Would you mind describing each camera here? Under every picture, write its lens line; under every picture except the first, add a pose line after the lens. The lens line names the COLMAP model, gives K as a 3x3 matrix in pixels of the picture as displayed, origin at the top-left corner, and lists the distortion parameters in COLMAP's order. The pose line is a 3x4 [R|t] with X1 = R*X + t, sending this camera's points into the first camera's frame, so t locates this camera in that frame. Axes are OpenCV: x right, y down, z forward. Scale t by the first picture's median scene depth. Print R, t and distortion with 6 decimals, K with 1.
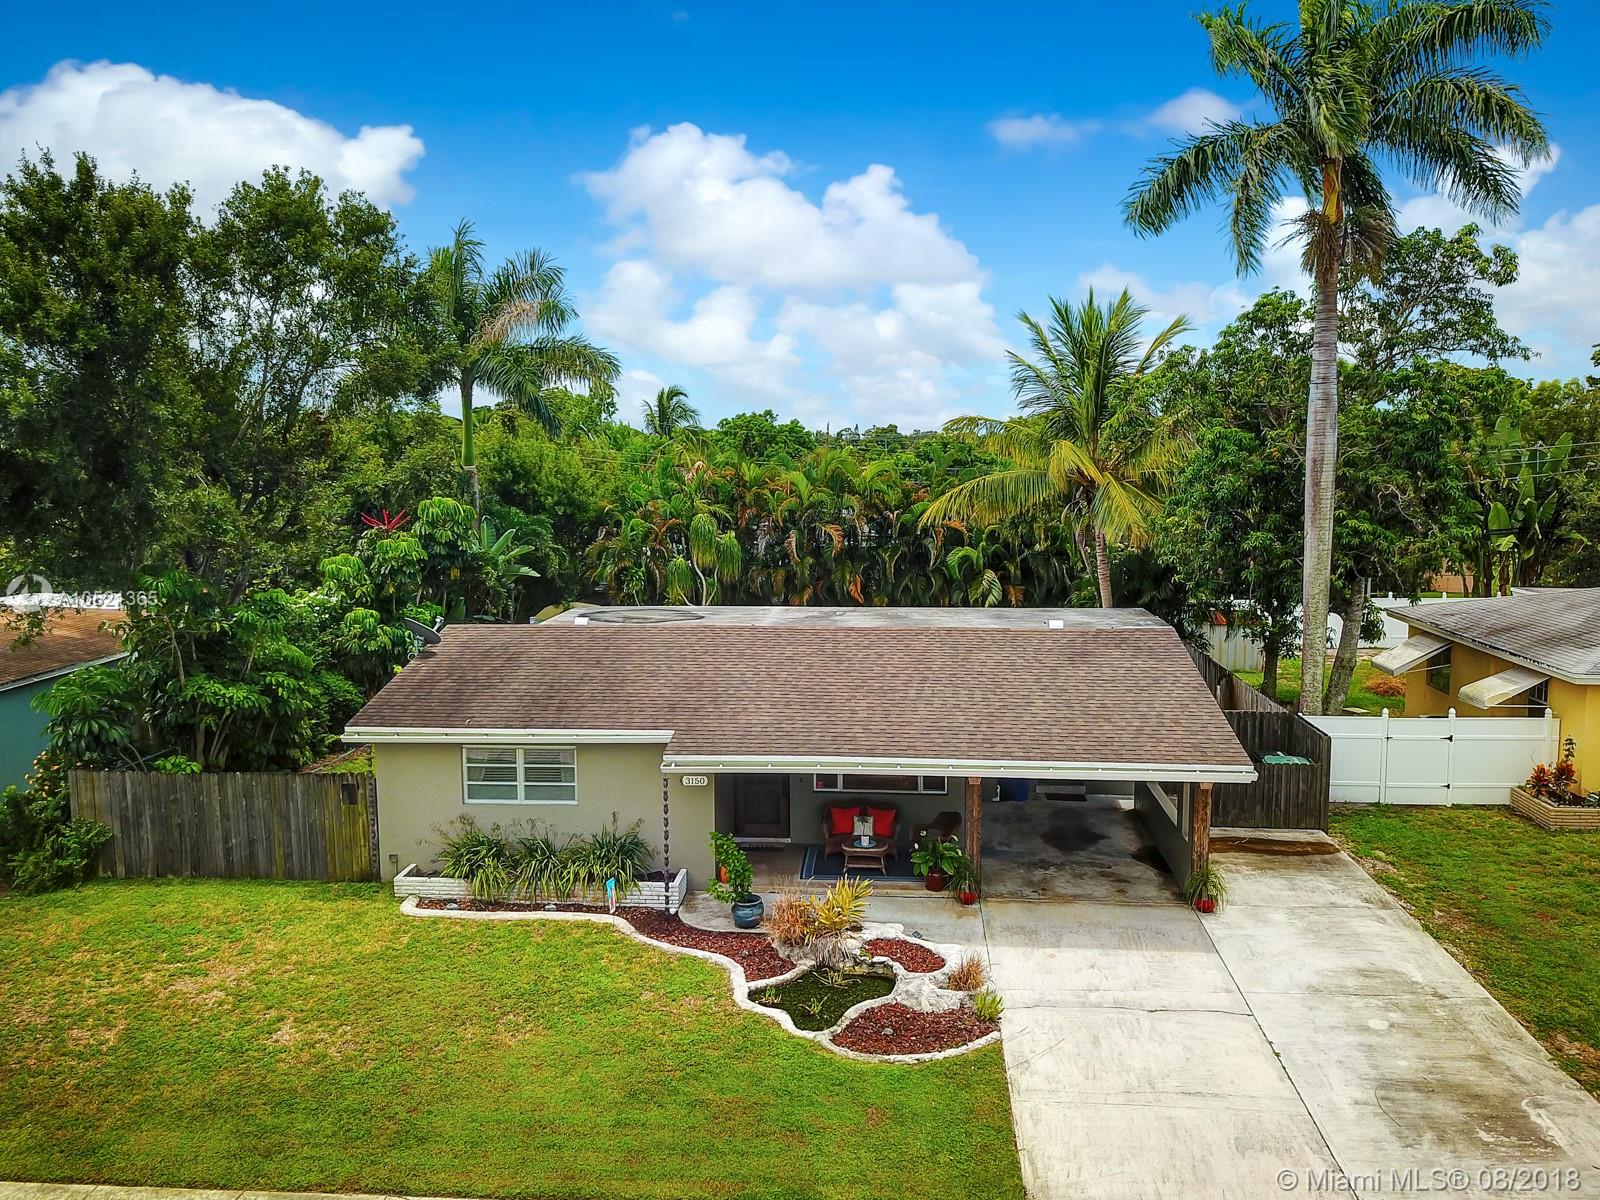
lens RADIAL K [[1238.0, 0, 802.9], [0, 1238.0, 602.0], [0, 0, 1]] dist [0.008599, -0.004783]
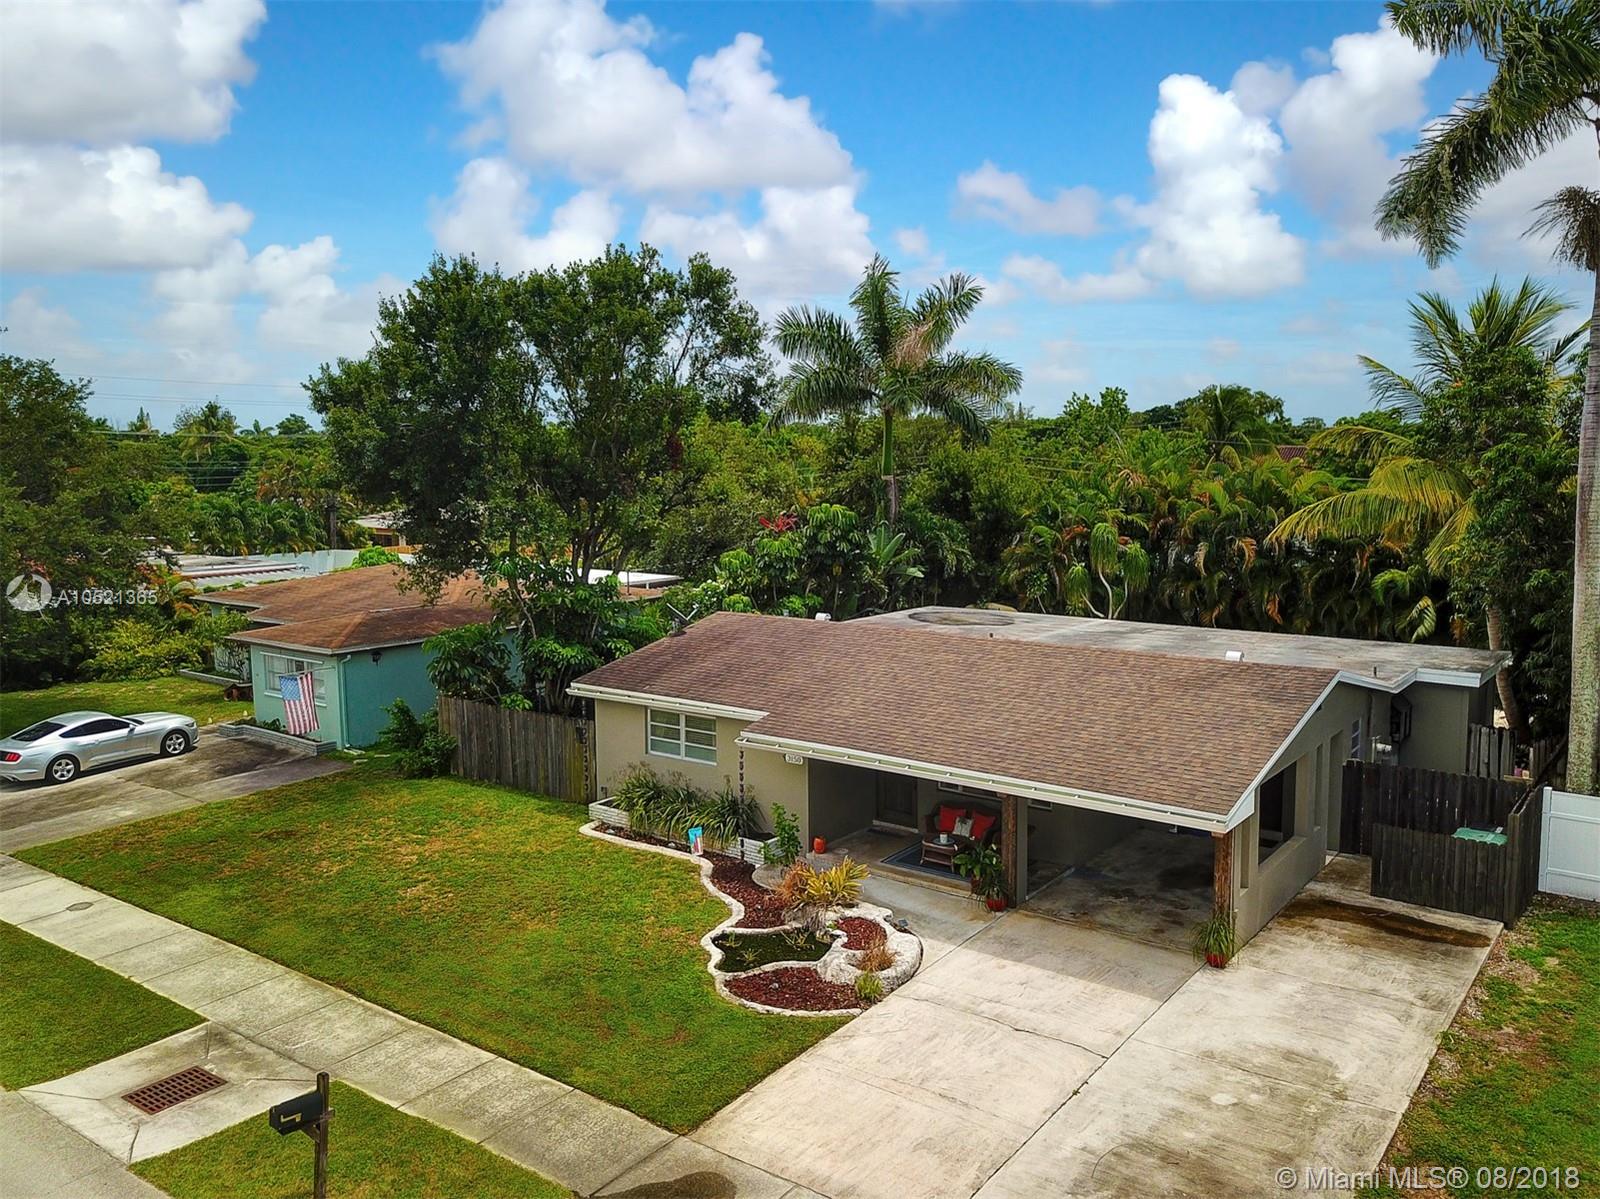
lens RADIAL K [[1238.0, 0, 798.3], [0, 1238.0, 598.0], [0, 0, 1]] dist [0.008599, -0.004783]
pose [[0.847614, 0.062904, -0.526872, 0.515644], [-0.063749, 0.997828, 0.016576, -0.024477], [0.526771, 0.019538, 0.849783, 0.023614]]
